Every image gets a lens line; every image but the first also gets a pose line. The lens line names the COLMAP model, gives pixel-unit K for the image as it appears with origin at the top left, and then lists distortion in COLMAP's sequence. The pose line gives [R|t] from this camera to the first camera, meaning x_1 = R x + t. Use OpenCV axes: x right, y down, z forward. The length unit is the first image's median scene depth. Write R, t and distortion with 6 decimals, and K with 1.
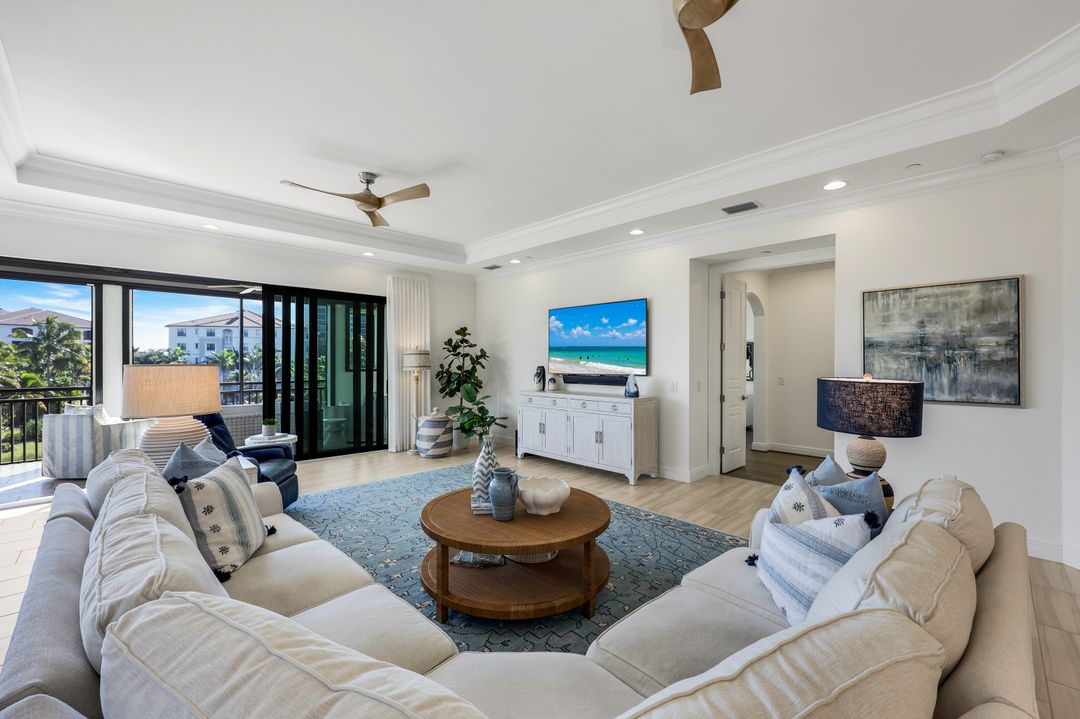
lens RADIAL K [[443.2, 0, 536.0], [0, 443.2, 361.5], [0, 0, 1]] dist [-0.002225, -0.000156]
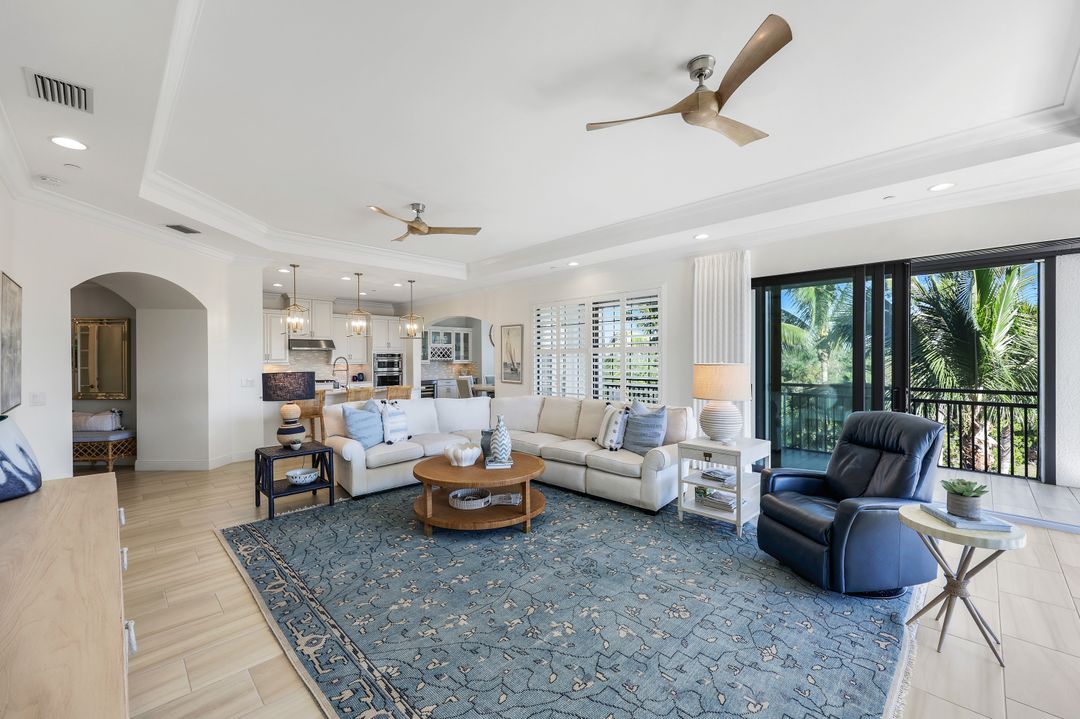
lens RADIAL K [[439.5, 0, 536.8], [0, 439.5, 359.3], [0, 0, 1]] dist [-0.000775, -0.000136]
pose [[-0.999955, 0.004270, -0.008511, -0.110542], [0.004258, 0.999990, 0.001501, -0.005615], [0.008517, 0.001464, -0.999963, 1.246617]]
